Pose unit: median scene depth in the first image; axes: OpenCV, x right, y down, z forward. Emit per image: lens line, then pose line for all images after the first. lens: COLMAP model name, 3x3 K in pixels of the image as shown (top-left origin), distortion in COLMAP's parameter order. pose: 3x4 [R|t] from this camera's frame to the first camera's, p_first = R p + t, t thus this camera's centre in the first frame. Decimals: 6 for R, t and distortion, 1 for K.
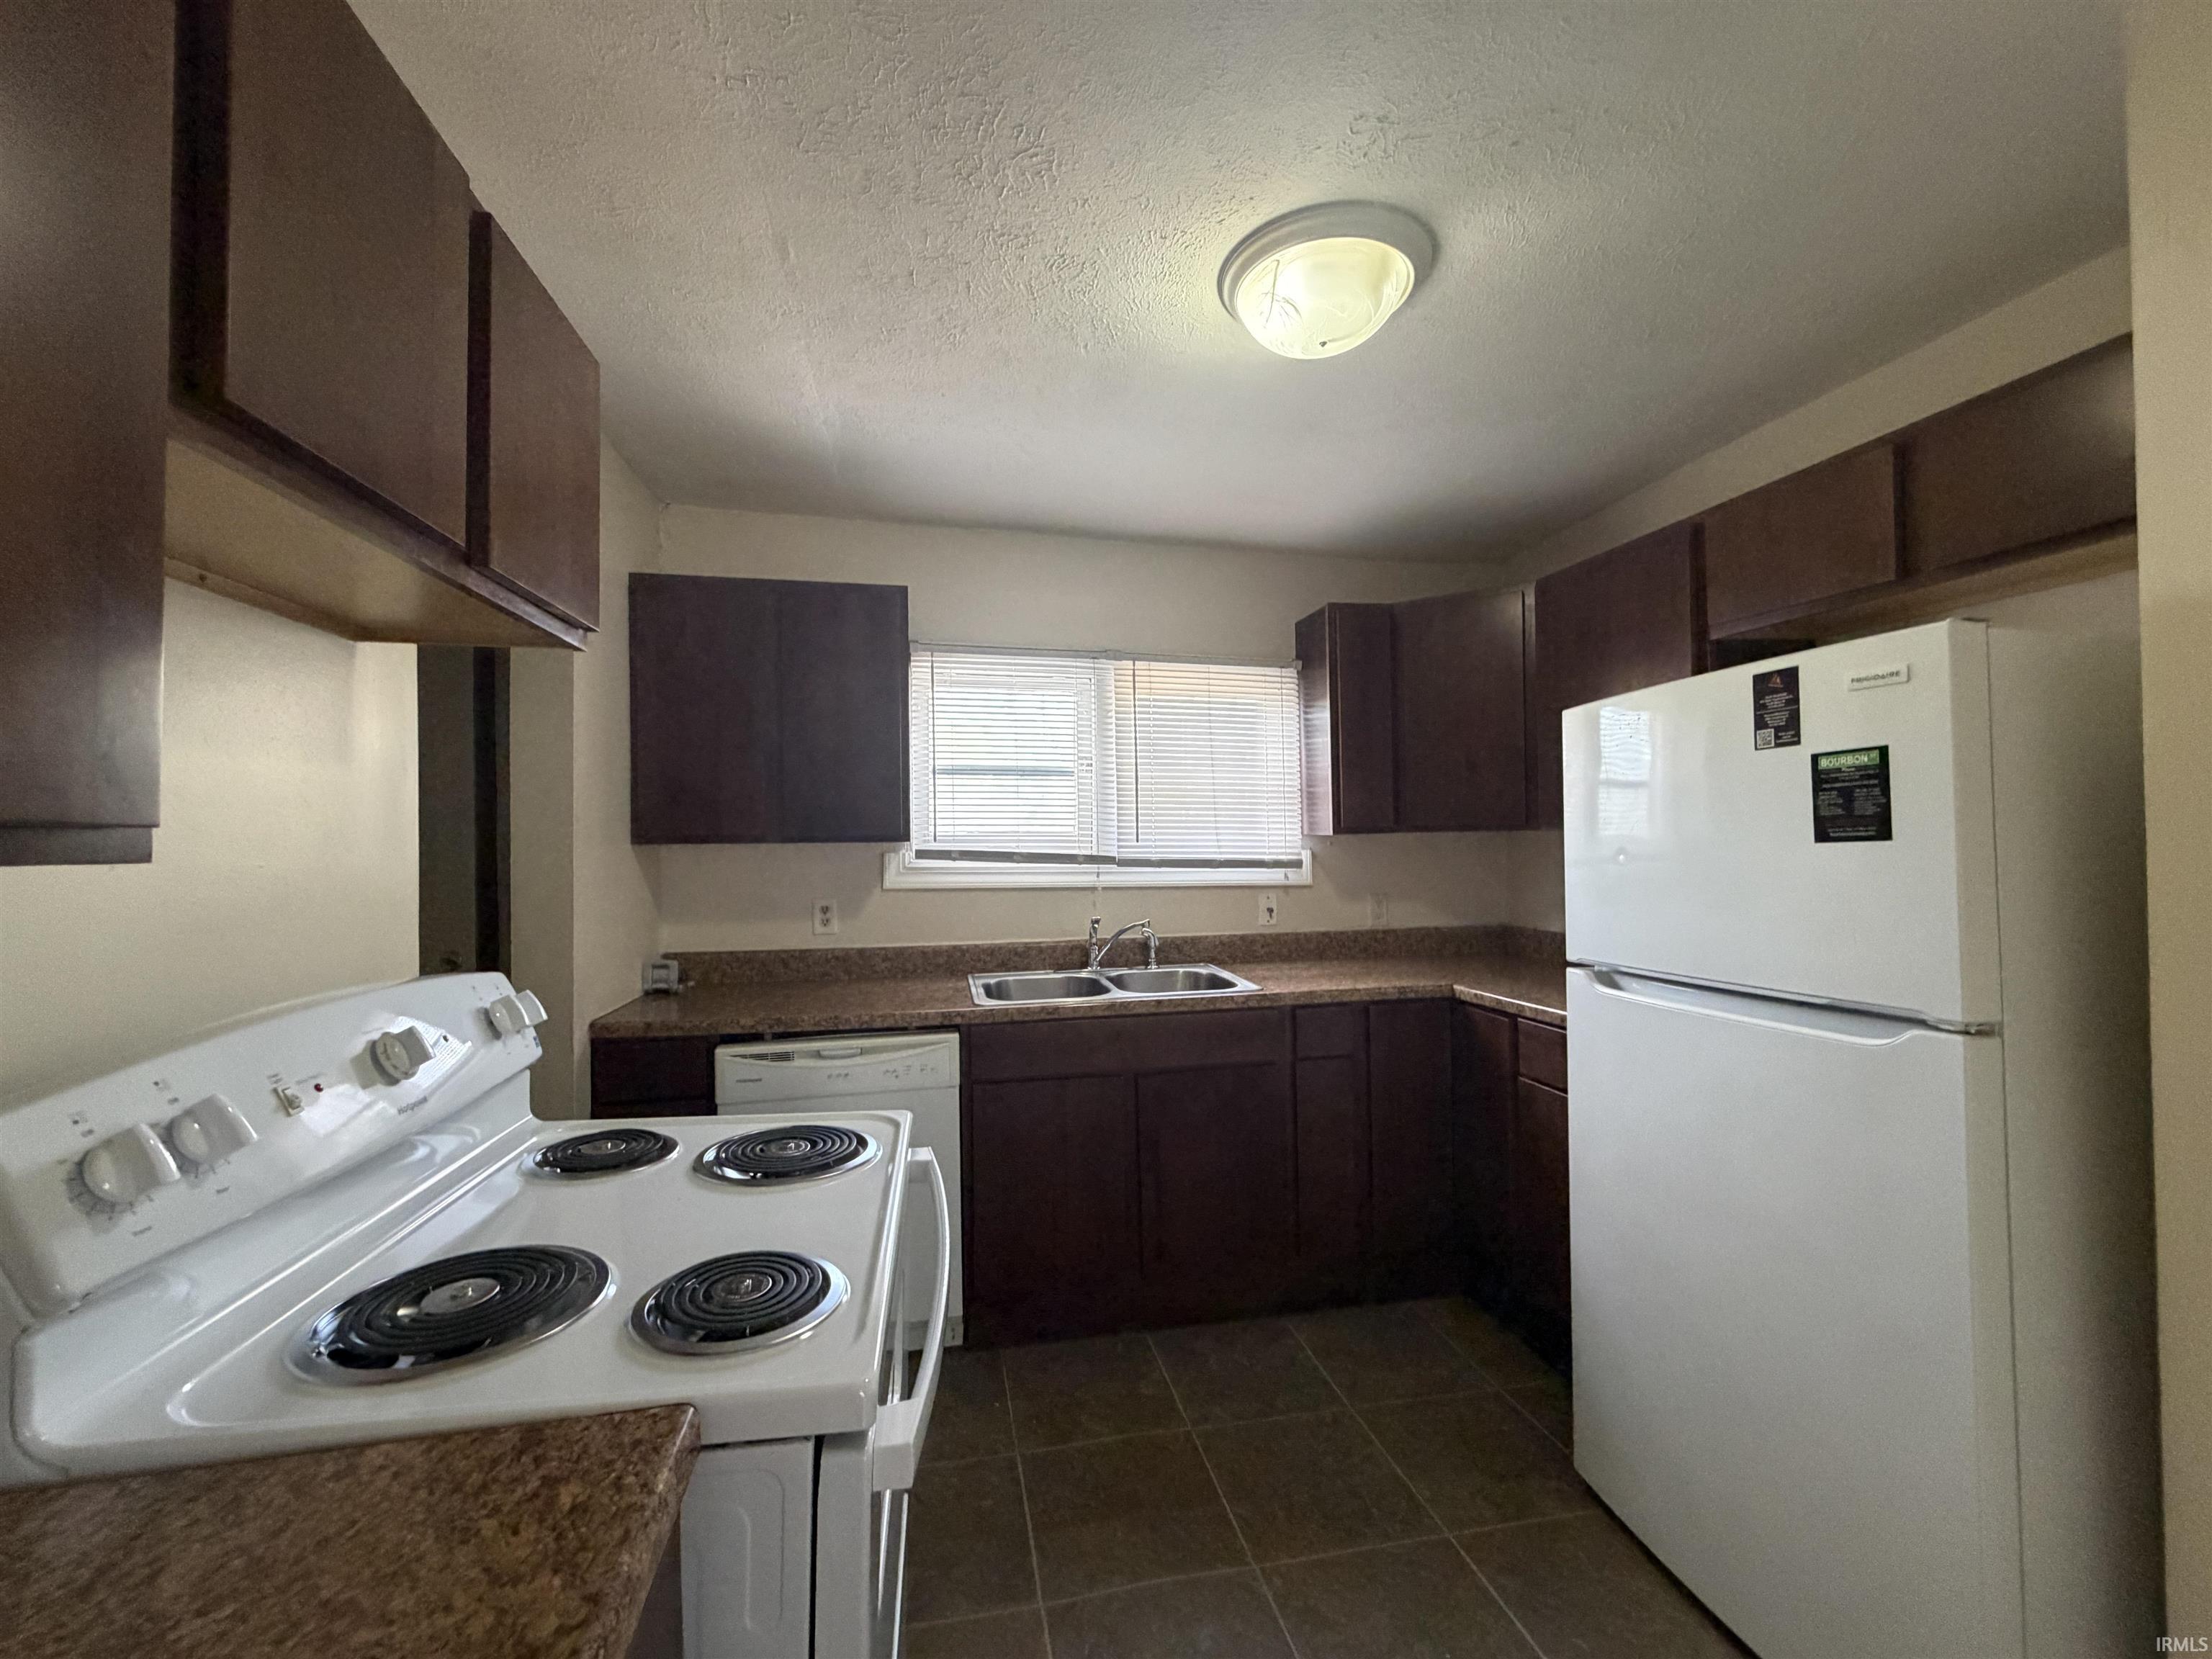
lens RADIAL K [[884.9, 0, 1113.8], [0, 884.9, 834.3], [0, 0, 1]] dist [0.001583, -0.000414]
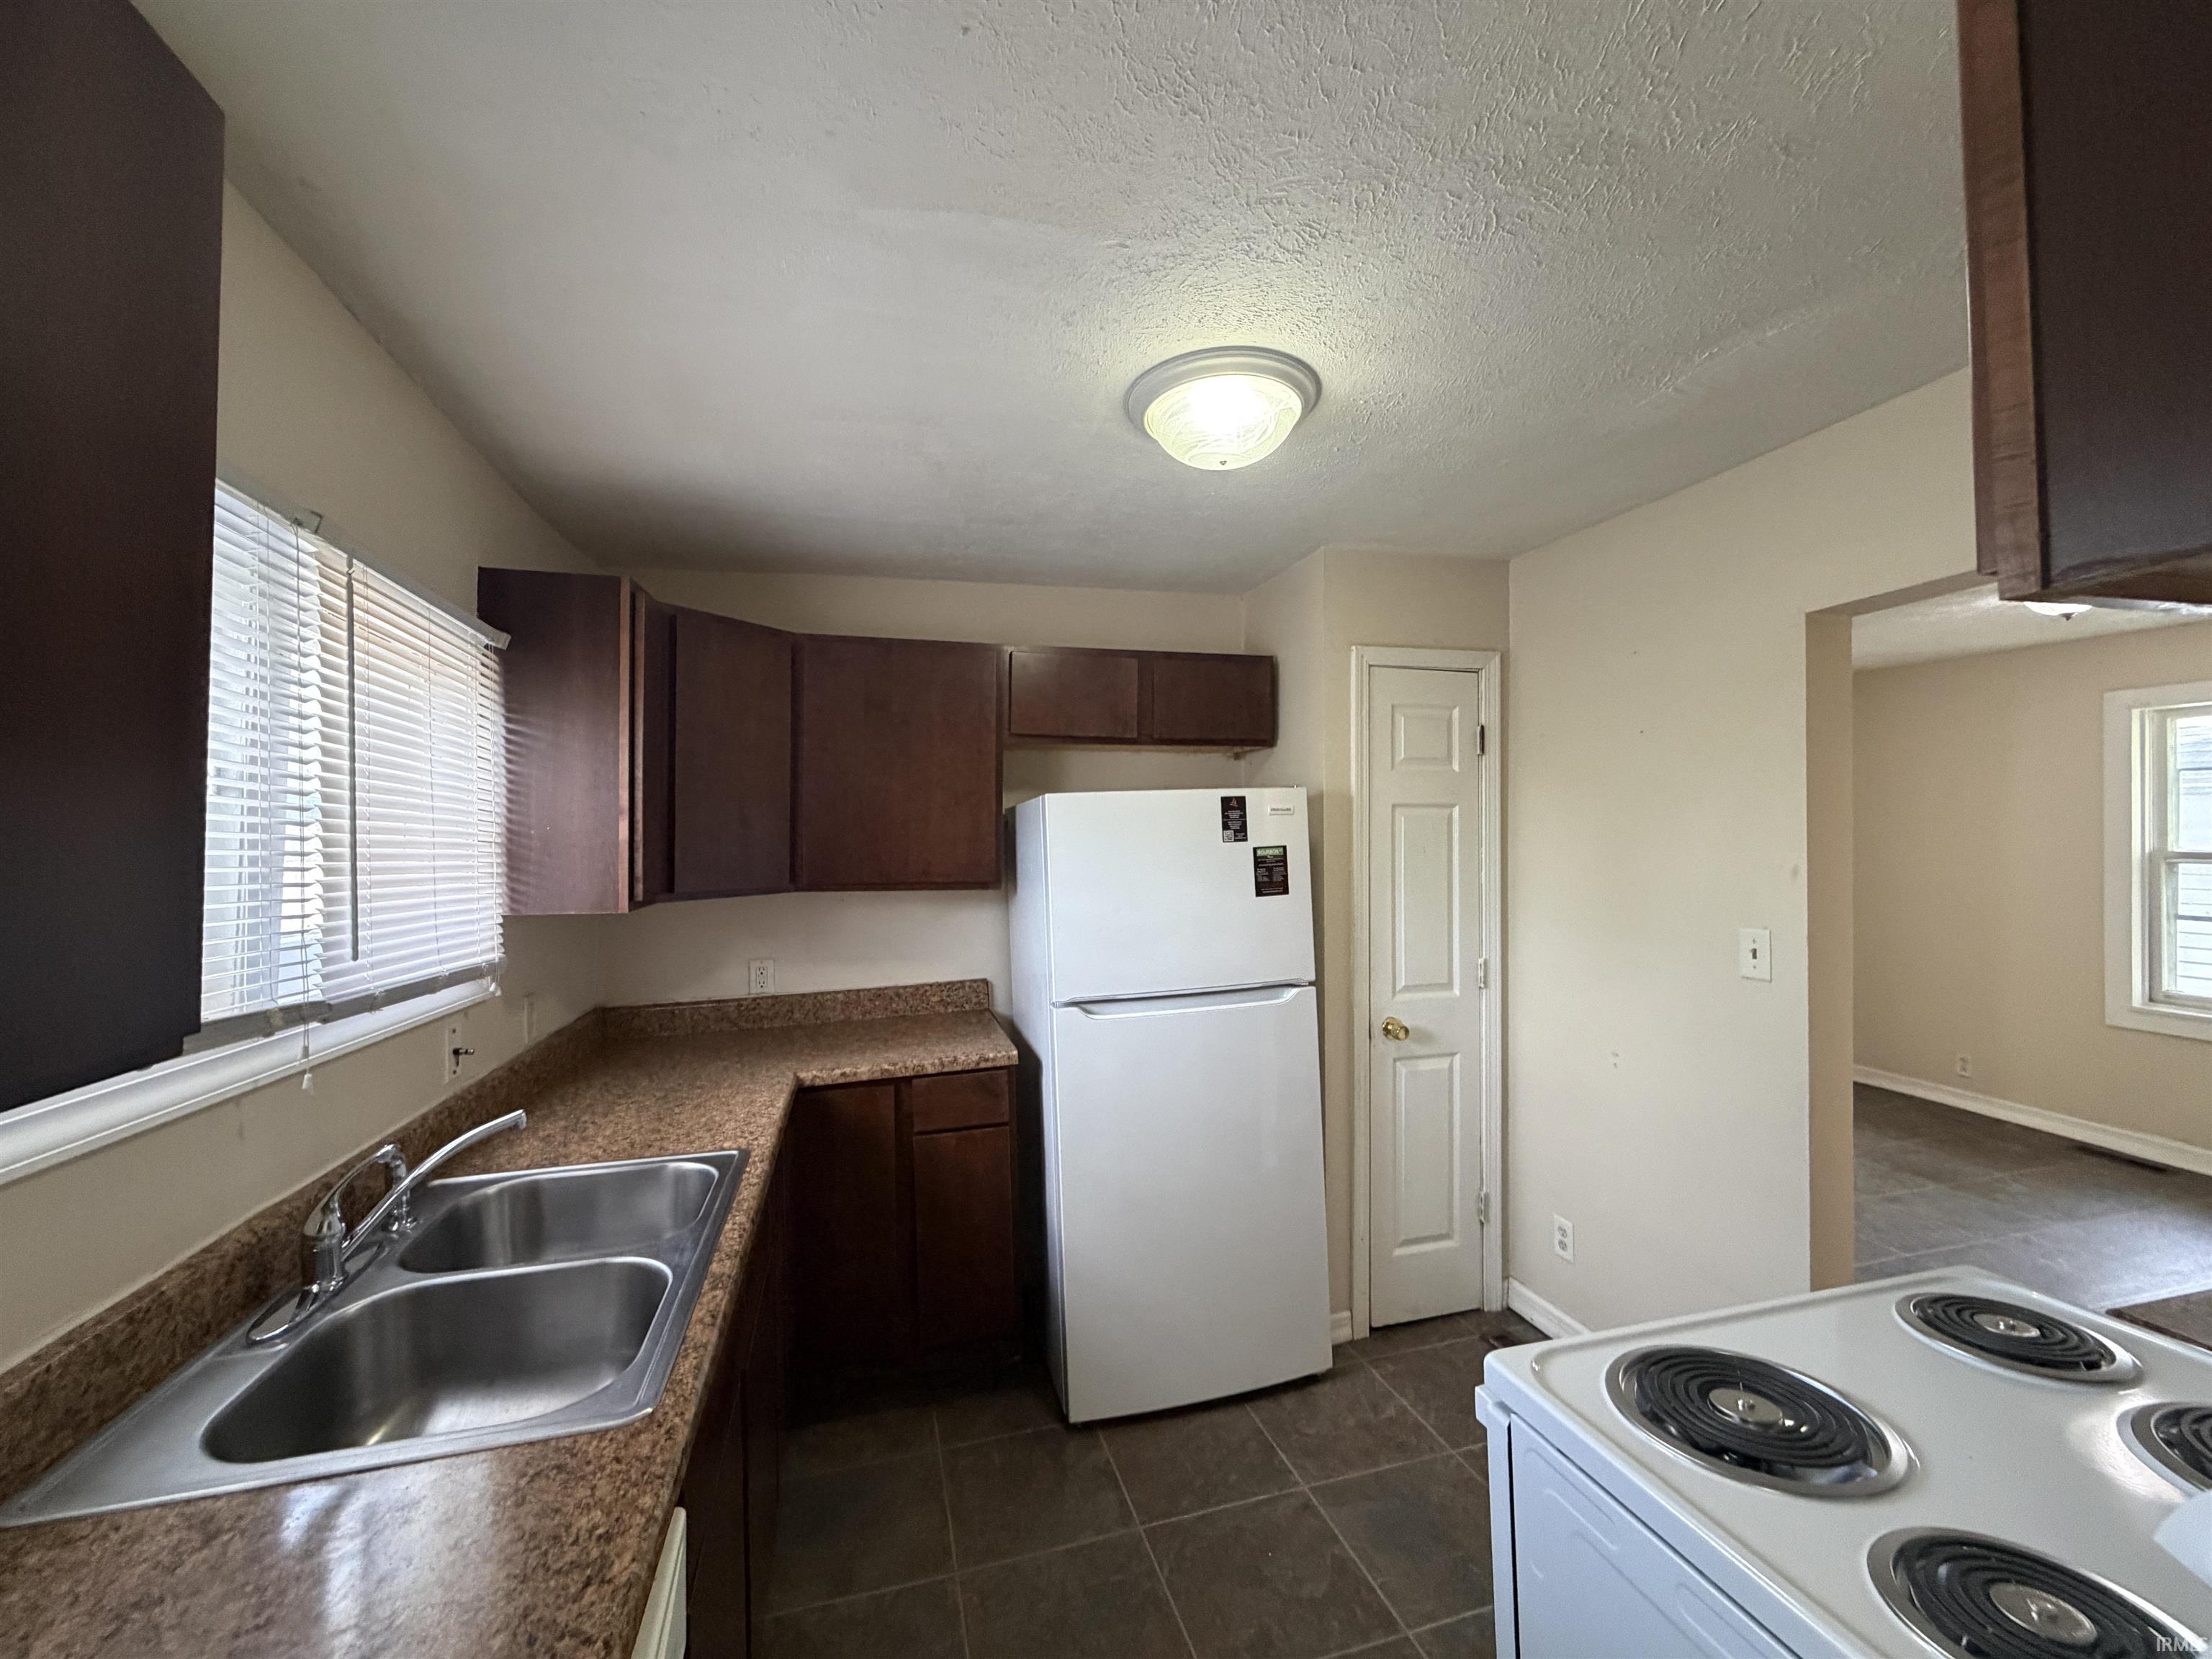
lens RADIAL K [[884.9, 0, 1106.7], [0, 884.9, 835.5], [0, 0, 1]] dist [0.001583, -0.000414]
pose [[-0.076037, 0.014638, 0.996998, -0.948976], [0.010964, 0.999844, -0.013843, -0.090868], [-0.997045, 0.009878, -0.076186, 1.404413]]
